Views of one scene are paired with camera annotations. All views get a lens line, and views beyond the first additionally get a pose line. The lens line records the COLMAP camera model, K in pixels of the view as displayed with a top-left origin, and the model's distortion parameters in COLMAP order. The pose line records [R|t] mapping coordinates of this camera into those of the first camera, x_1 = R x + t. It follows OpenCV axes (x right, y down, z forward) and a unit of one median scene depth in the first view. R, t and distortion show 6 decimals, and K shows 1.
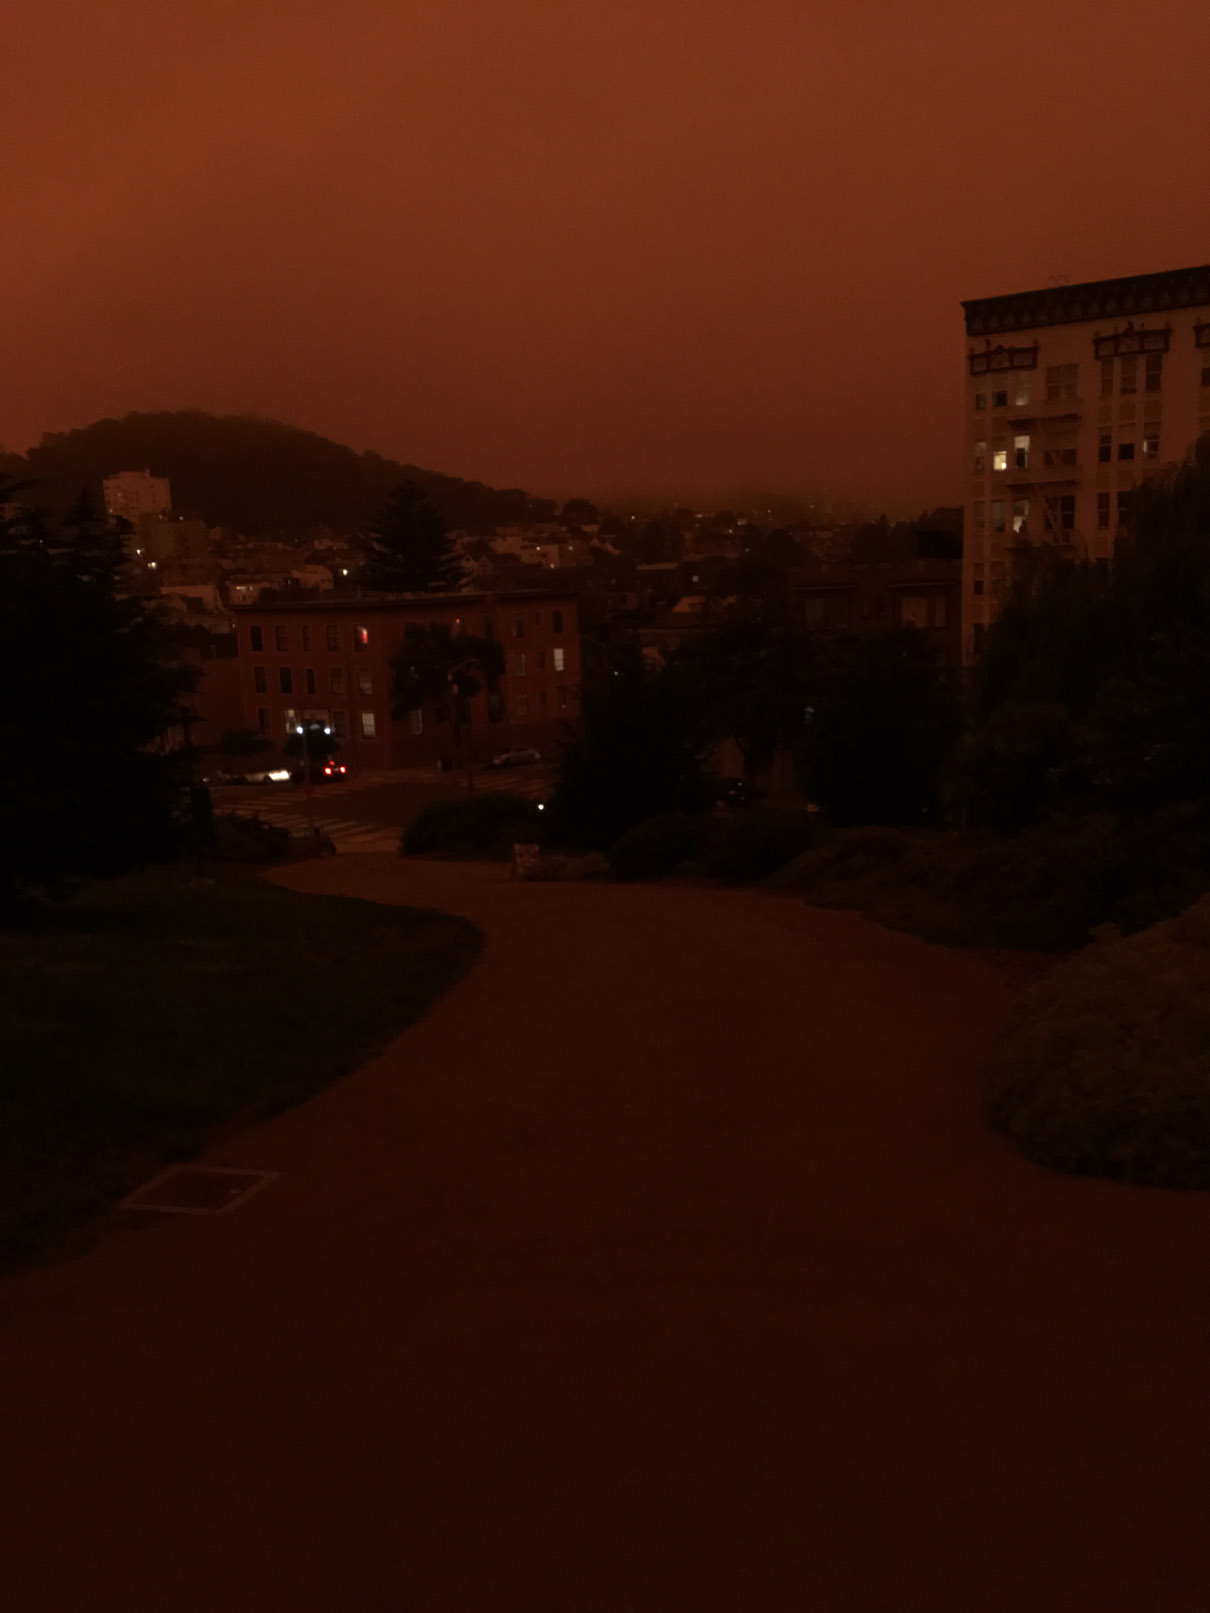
lens RADIAL K [[1376.1, 0, 617.6], [0, 1376.1, 809.8], [0, 0, 1]] dist [0.088487, -0.120007]
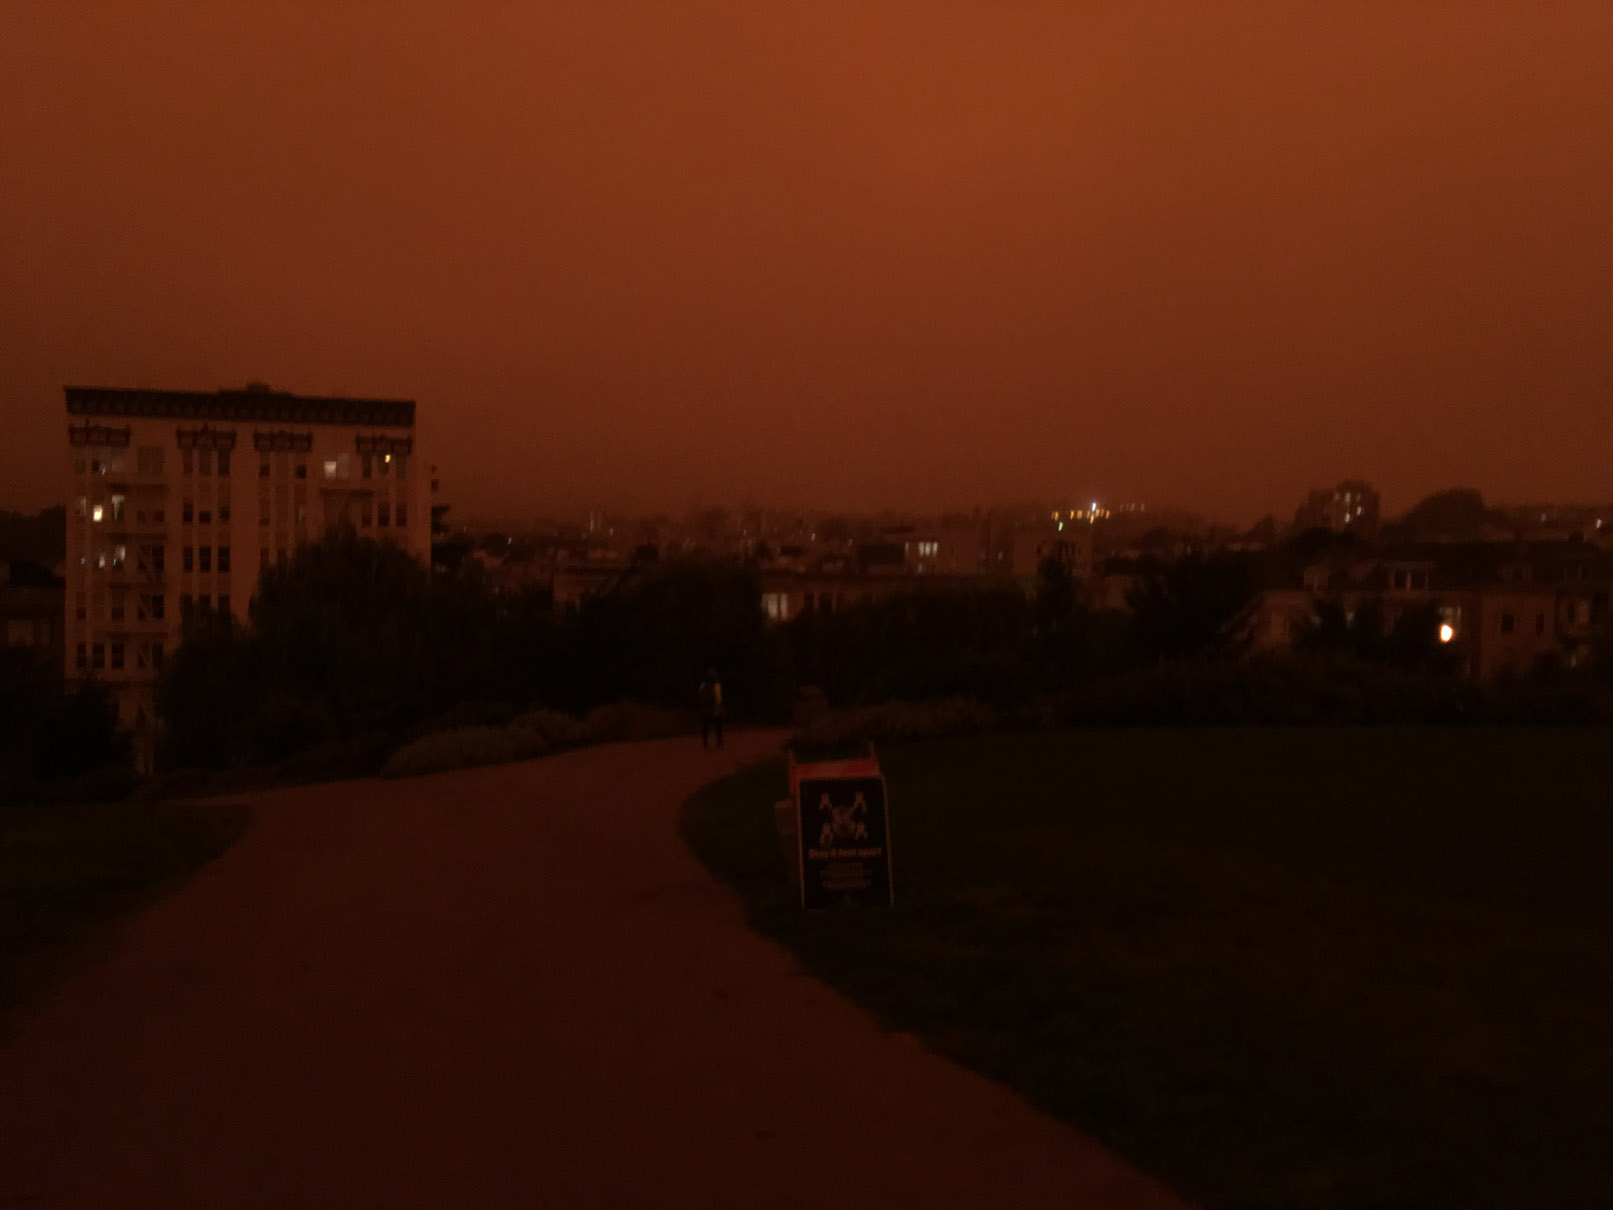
lens RADIAL K [[1376.1, 0, 814.2], [0, 1376.1, 595.6], [0, 0, 1]] dist [0.088487, -0.120007]
pose [[0.687722, 0.031104, 0.725307, -0.201113], [0.084533, 0.988855, -0.122558, 0.029705], [-0.721036, 0.145598, 0.677428, -0.314458]]
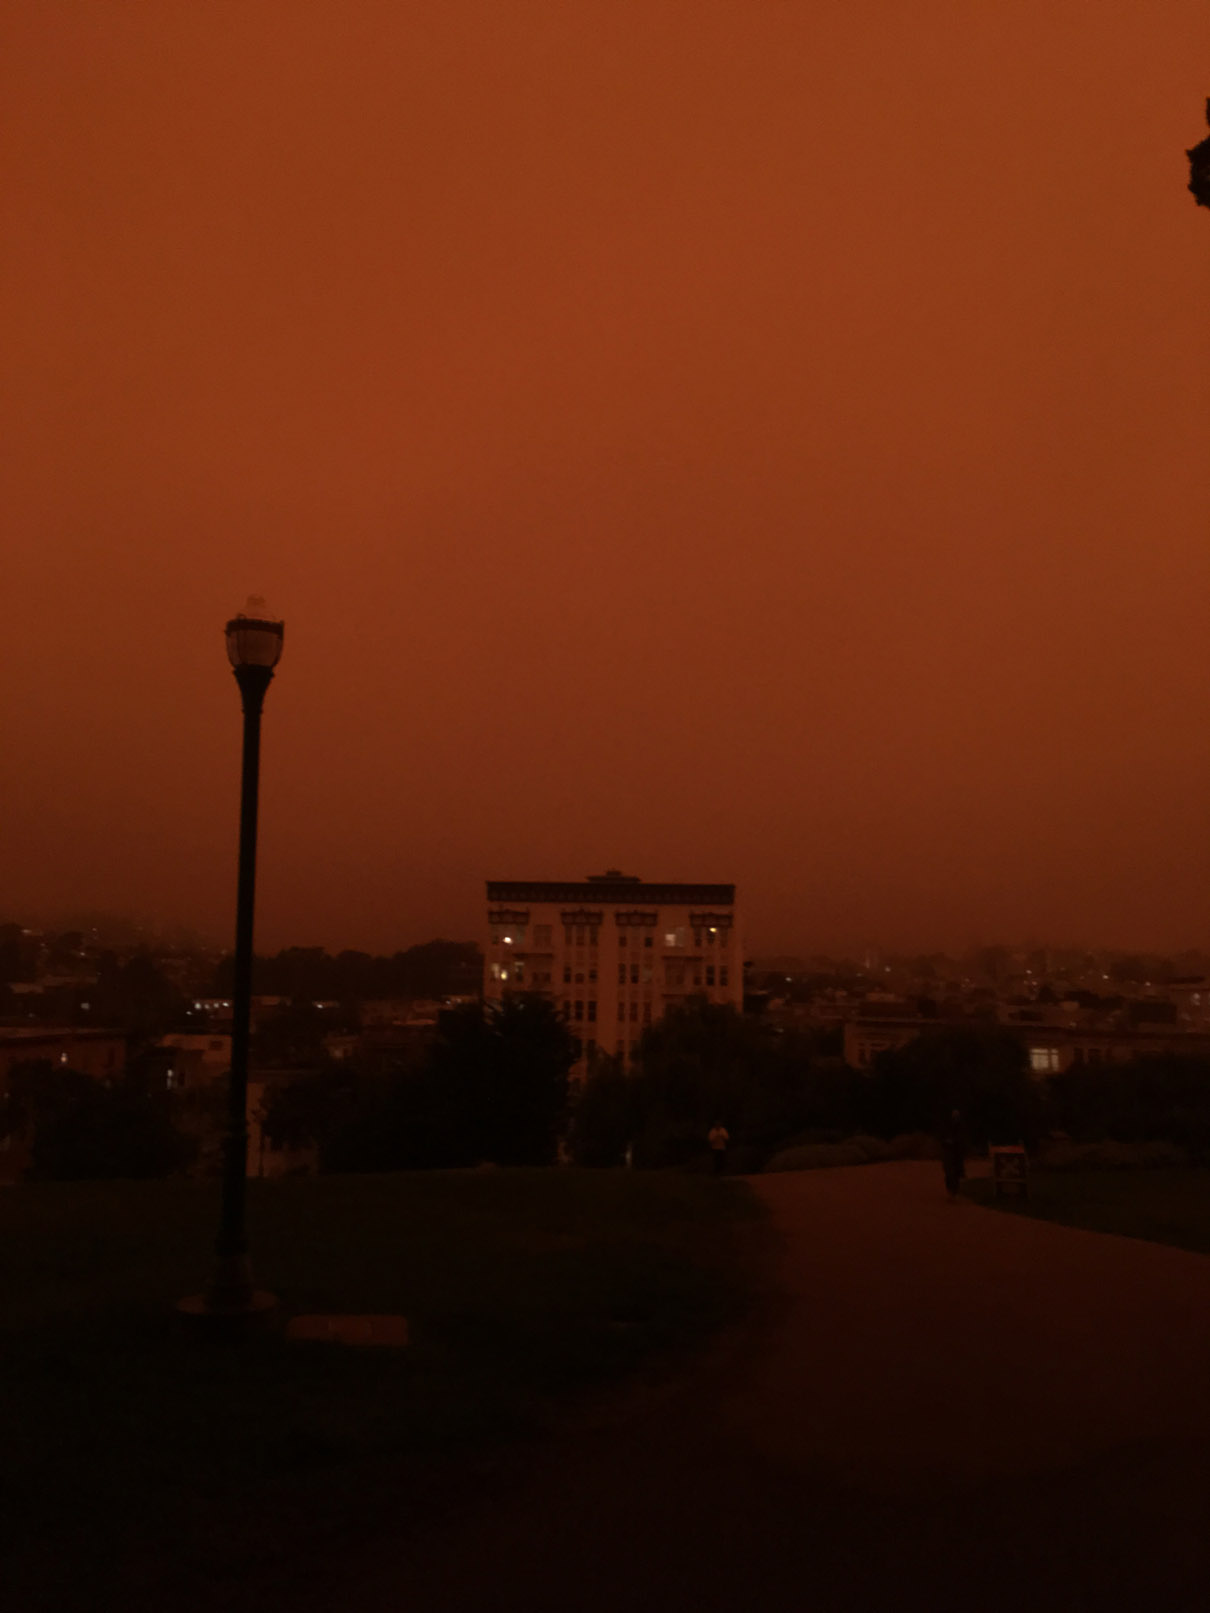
lens RADIAL K [[1376.1, 0, 611.2], [0, 1376.1, 819.4], [0, 0, 1]] dist [0.088487, -0.120007]
pose [[0.890212, 0.114266, 0.440984, -0.380840], [0.021447, 0.956445, -0.291125, 0.053337], [-0.455042, 0.268621, 0.848987, -0.526667]]
